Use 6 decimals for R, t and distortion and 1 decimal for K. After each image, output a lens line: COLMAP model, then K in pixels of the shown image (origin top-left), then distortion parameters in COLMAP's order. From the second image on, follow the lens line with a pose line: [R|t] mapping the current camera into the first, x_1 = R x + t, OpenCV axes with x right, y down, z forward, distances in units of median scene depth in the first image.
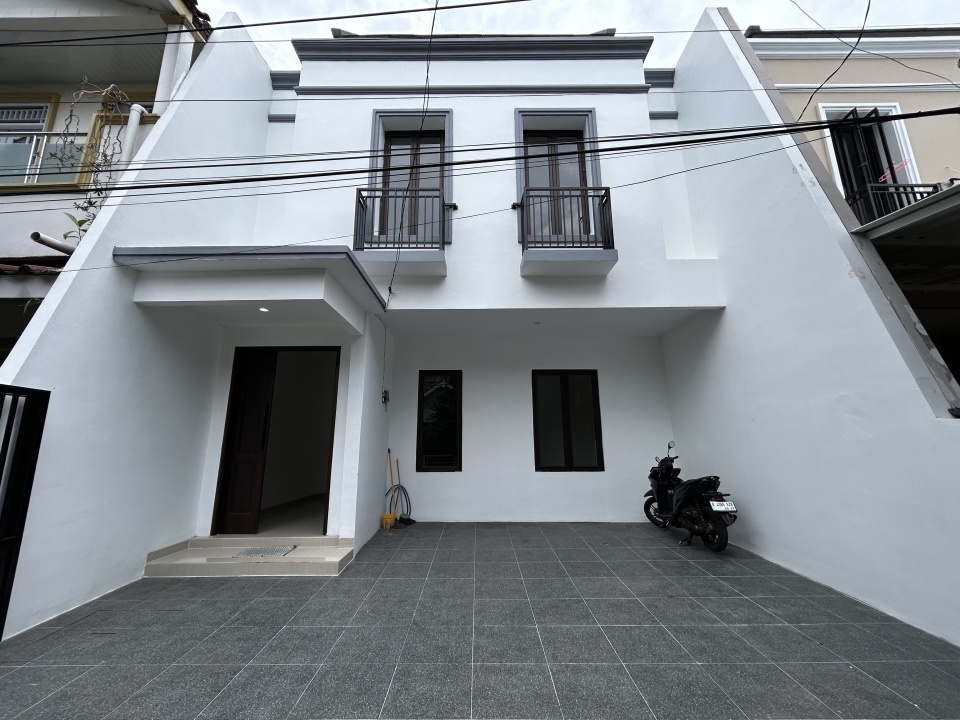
lens RADIAL K [[390.7, 0, 478.3], [0, 390.7, 358.2], [0, 0, 1]] dist [0.000389, 0.000672]
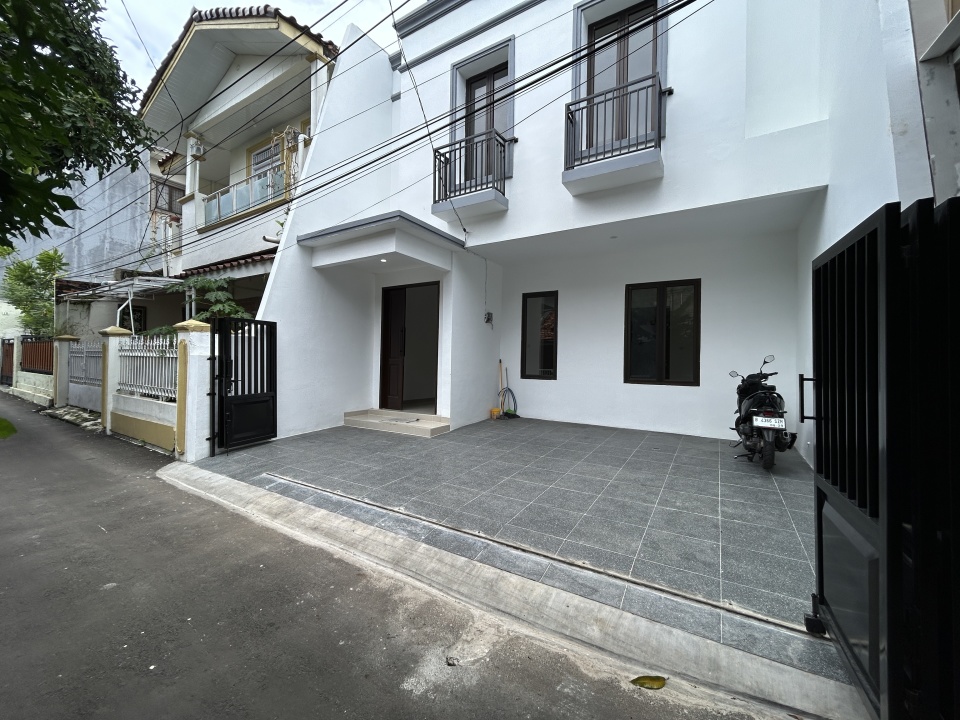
lens RADIAL K [[390.7, 0, 478.3], [0, 390.7, 358.2], [0, 0, 1]] dist [0.000389, 0.000672]
pose [[0.851645, 0.015076, -0.523902, 0.517221], [0.090558, 0.980320, 0.175419, 0.007297], [0.516236, -0.196839, 0.833520, -0.089056]]
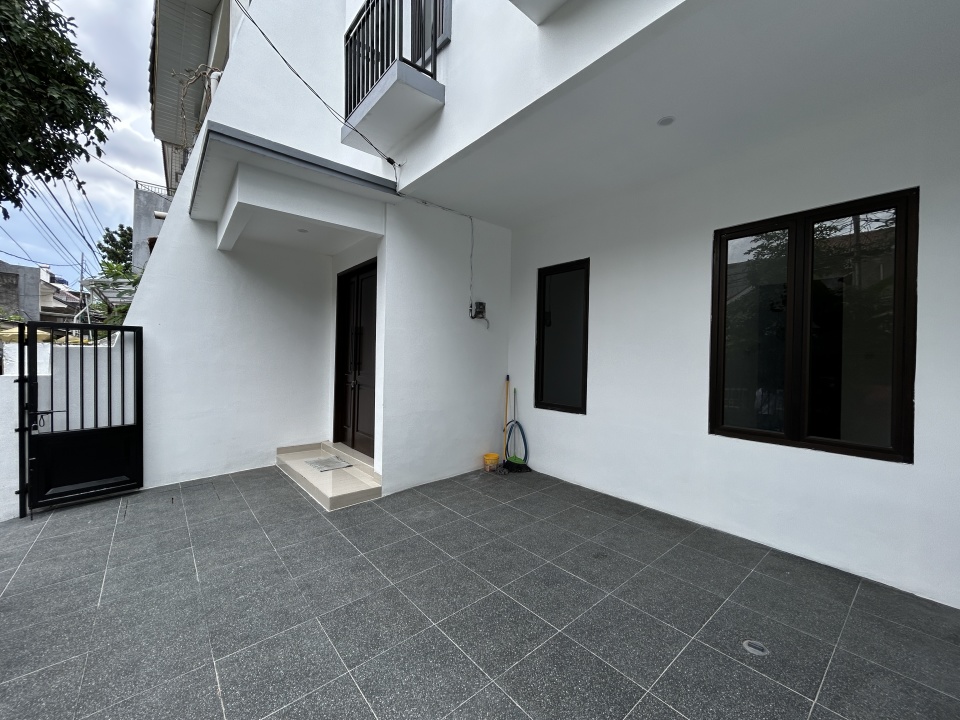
lens RADIAL K [[390.7, 0, 478.3], [0, 390.7, 358.2], [0, 0, 1]] dist [0.000389, 0.000672]
pose [[0.639247, 0.016866, -0.768816, 0.490941], [0.141540, 0.980099, 0.139187, 0.114180], [0.755864, -0.197793, 0.624138, 0.676440]]
